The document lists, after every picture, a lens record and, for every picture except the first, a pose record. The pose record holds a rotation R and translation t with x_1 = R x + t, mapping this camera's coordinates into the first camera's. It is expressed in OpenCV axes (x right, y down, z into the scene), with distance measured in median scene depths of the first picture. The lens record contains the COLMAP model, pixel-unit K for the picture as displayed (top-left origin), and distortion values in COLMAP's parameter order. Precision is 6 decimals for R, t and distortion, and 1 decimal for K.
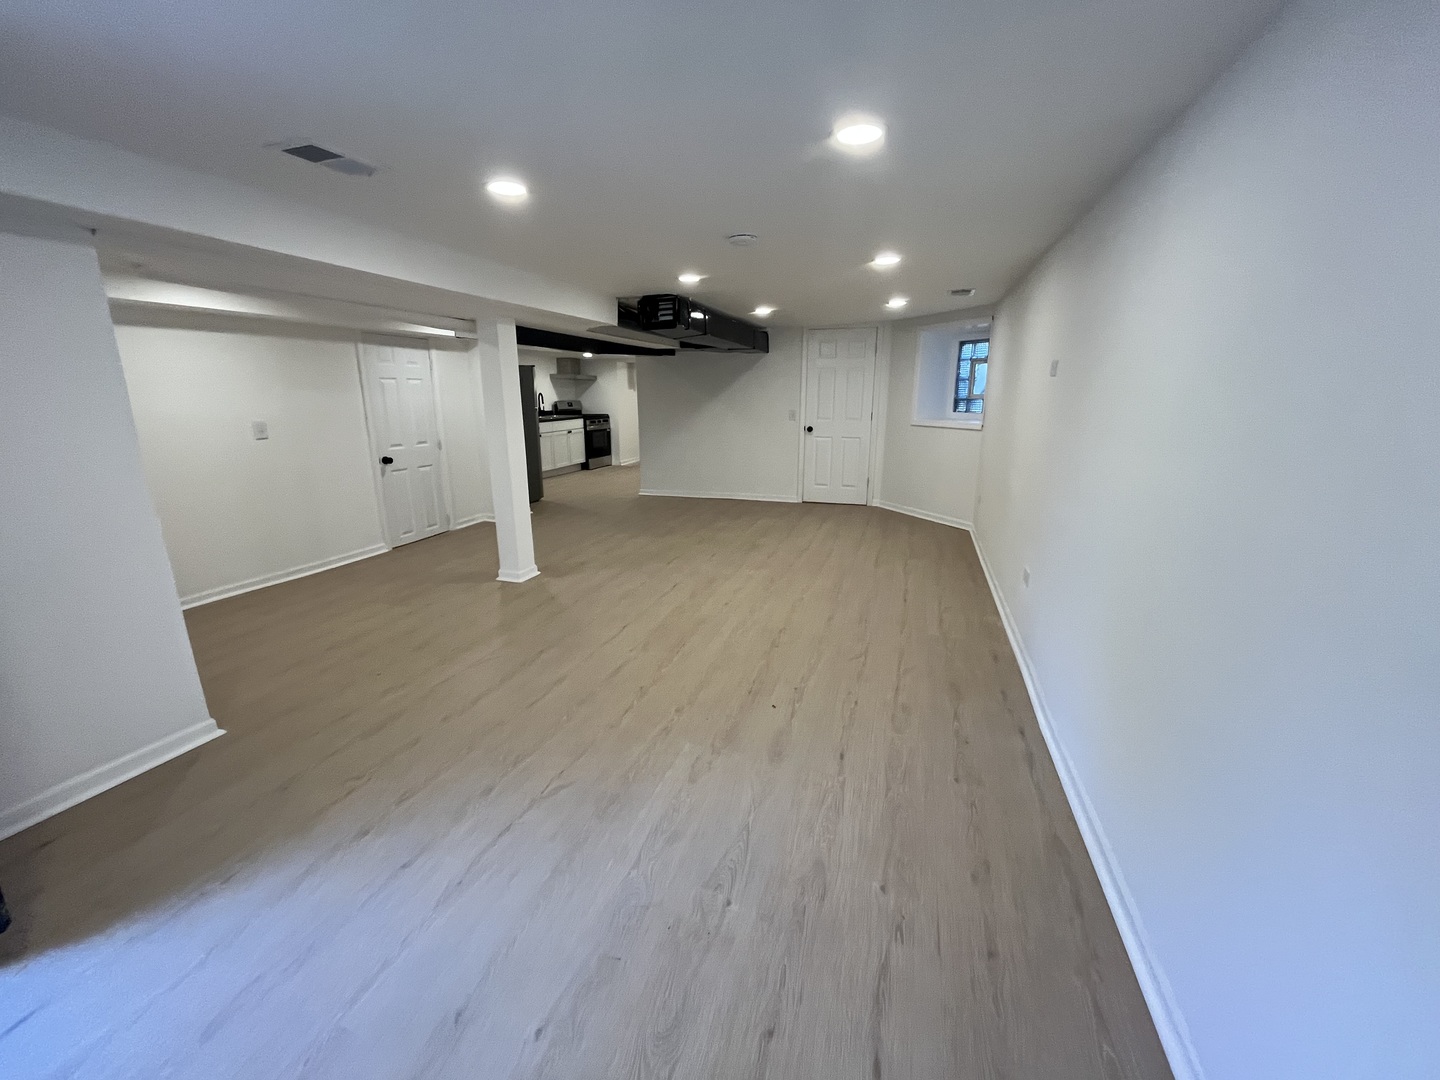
lens RADIAL K [[581.2, 0, 716.4], [0, 581.2, 534.3], [0, 0, 1]] dist [-0.002948, -0.001227]
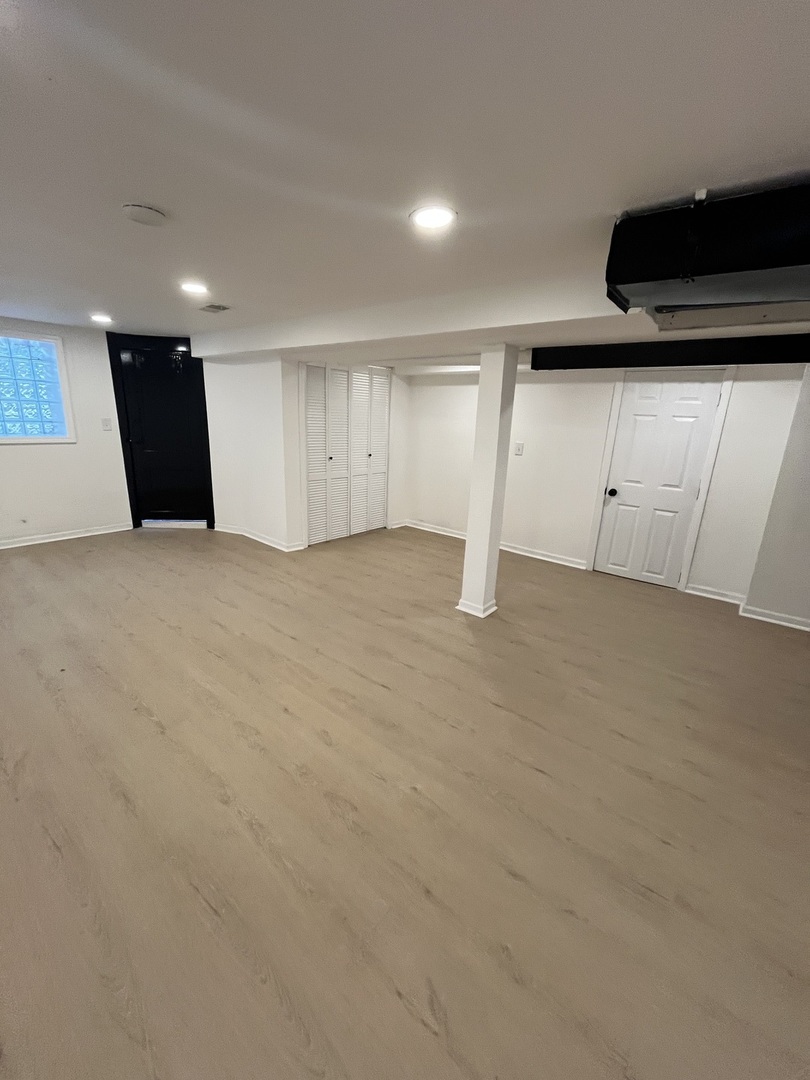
lens RADIAL K [[435.9, 0, 409.4], [0, 435.9, 537.1], [0, 0, 1]] dist [-0.002948, -0.001227]
pose [[-0.345648, 0.238385, -0.907579, 0.419832], [-0.261420, 0.904438, 0.337121, -0.310838], [0.901214, 0.353785, -0.250299, 1.234055]]
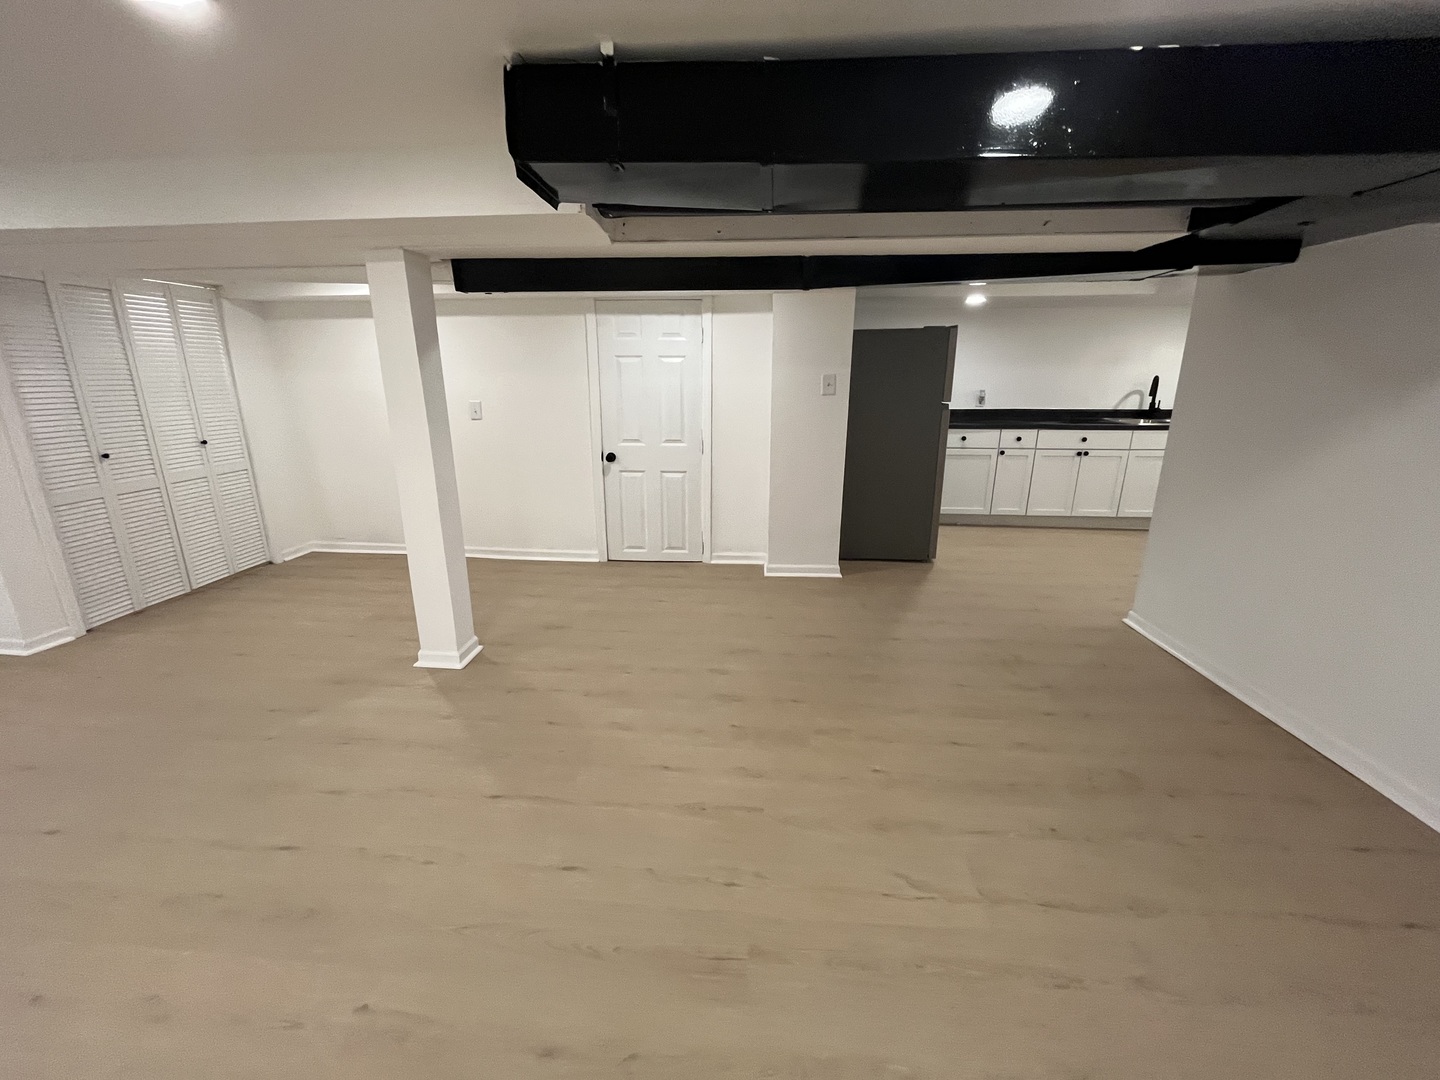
lens RADIAL K [[581.2, 0, 714.1], [0, 581.2, 536.0], [0, 0, 1]] dist [-0.002948, -0.001227]
pose [[0.238743, 0.263090, -0.934765, 0.370089], [-0.230969, 0.950361, 0.208488, -0.313883], [0.943215, 0.166127, 0.287658, 1.270439]]
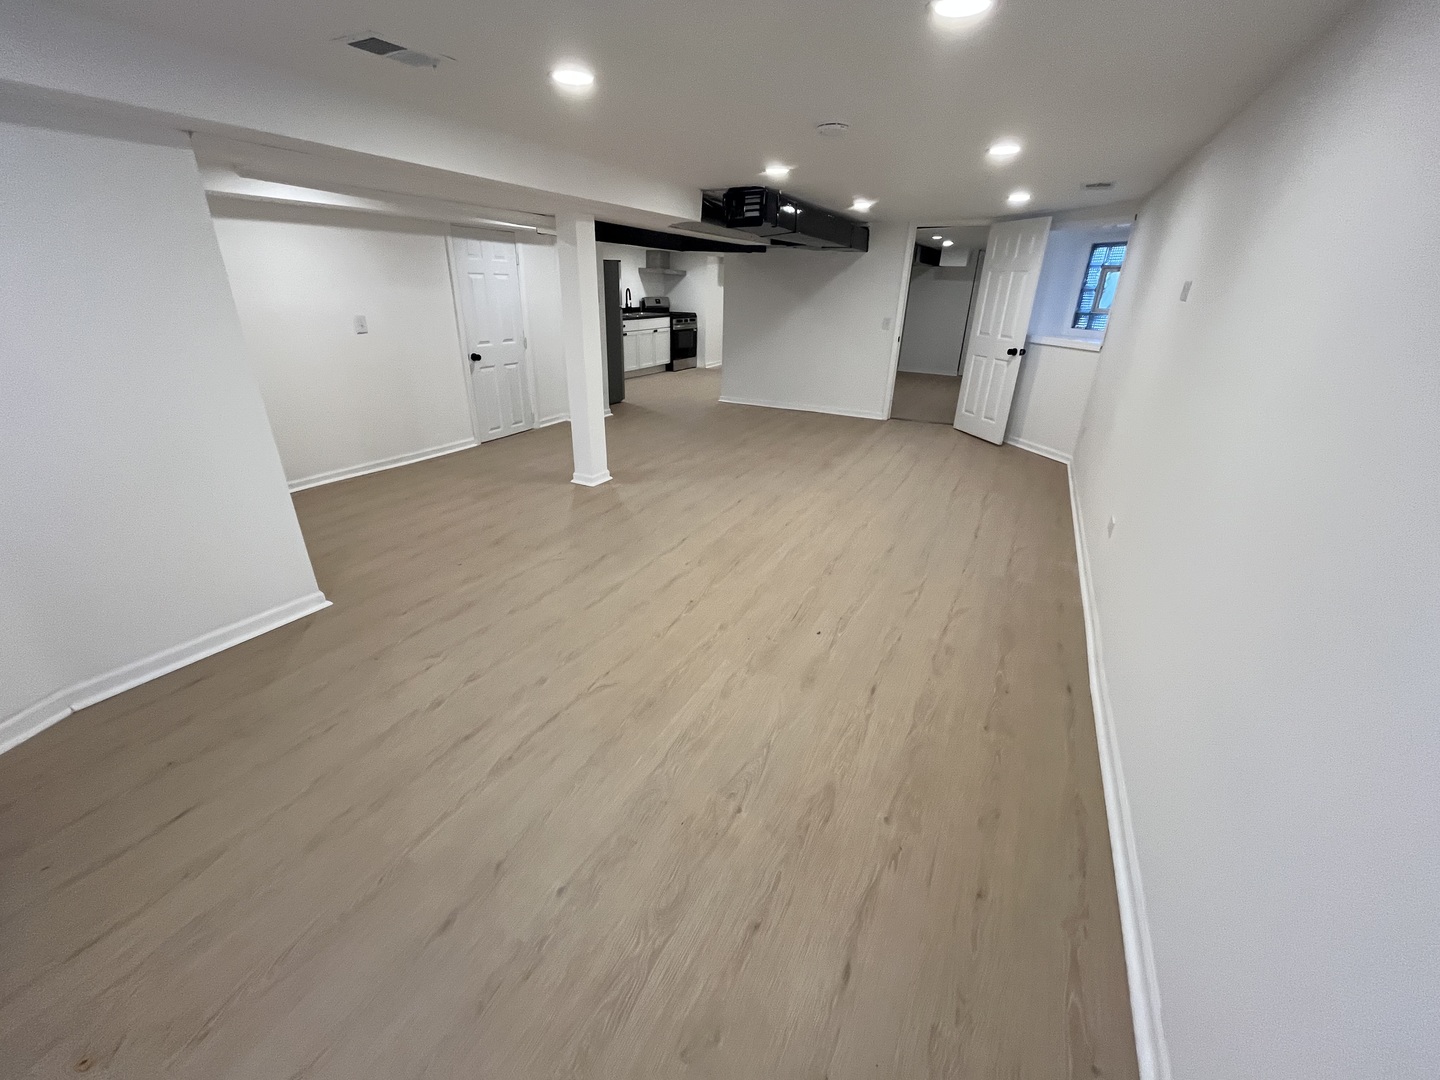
lens RADIAL K [[581.2, 0, 716.6], [0, 581.2, 534.4], [0, 0, 1]] dist [-0.002948, -0.001227]
pose [[0.986764, 0.087674, -0.136422, 0.035887], [-0.064156, 0.983676, 0.168126, -0.024770], [0.148935, -0.157149, 0.976280, 0.003030]]
